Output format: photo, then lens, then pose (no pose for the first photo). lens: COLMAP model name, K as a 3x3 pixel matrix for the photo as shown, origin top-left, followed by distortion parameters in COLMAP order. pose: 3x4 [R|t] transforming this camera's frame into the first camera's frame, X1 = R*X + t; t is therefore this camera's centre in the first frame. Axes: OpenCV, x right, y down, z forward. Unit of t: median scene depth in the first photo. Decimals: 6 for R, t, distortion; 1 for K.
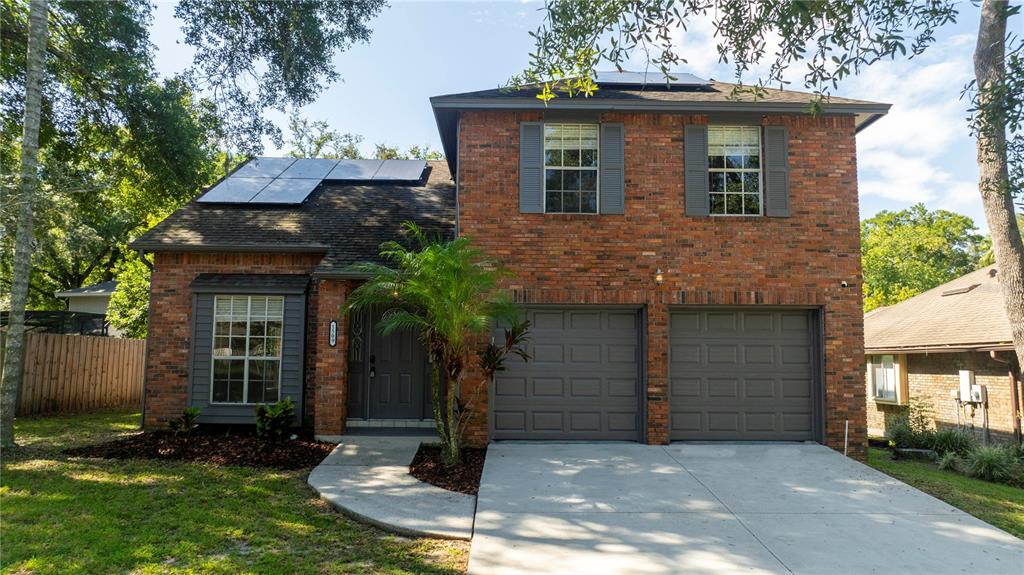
lens RADIAL K [[711.0, 0, 512.0], [0, 711.0, 287.5], [0, 0, 1]] dist [-0.005415, -0.001275]
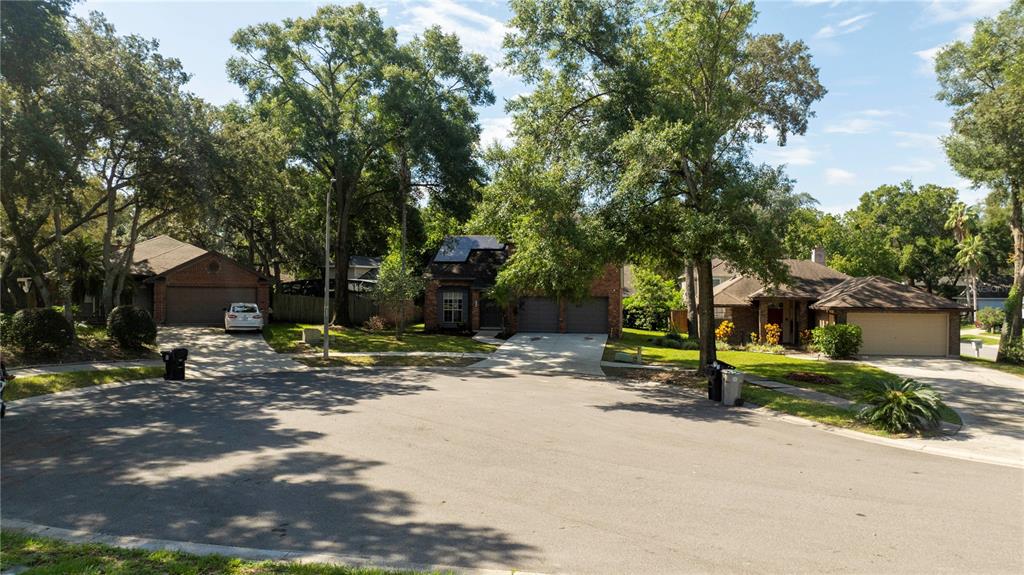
lens RADIAL K [[711.0, 0, 512.0], [0, 711.0, 287.5], [0, 0, 1]] dist [-0.005415, -0.001275]
pose [[0.984364, -0.001992, -0.176134, 0.585277], [0.018356, 0.995652, 0.091325, -0.352882], [0.175186, -0.093130, 0.980121, -2.590571]]
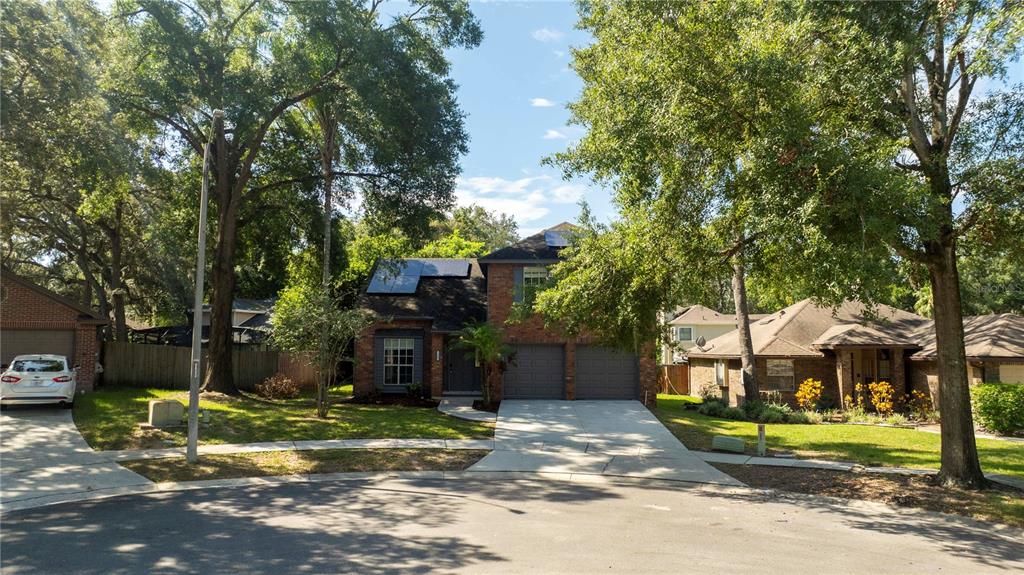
lens RADIAL K [[724.1, 0, 512.0], [0, 724.1, 287.5], [0, 0, 1]] dist [-0.011107, -0.001373]
pose [[0.999780, -0.004999, -0.020385, 0.056045], [0.005315, 0.999866, 0.015465, -0.203258], [0.020305, -0.015570, 0.999673, -1.457355]]
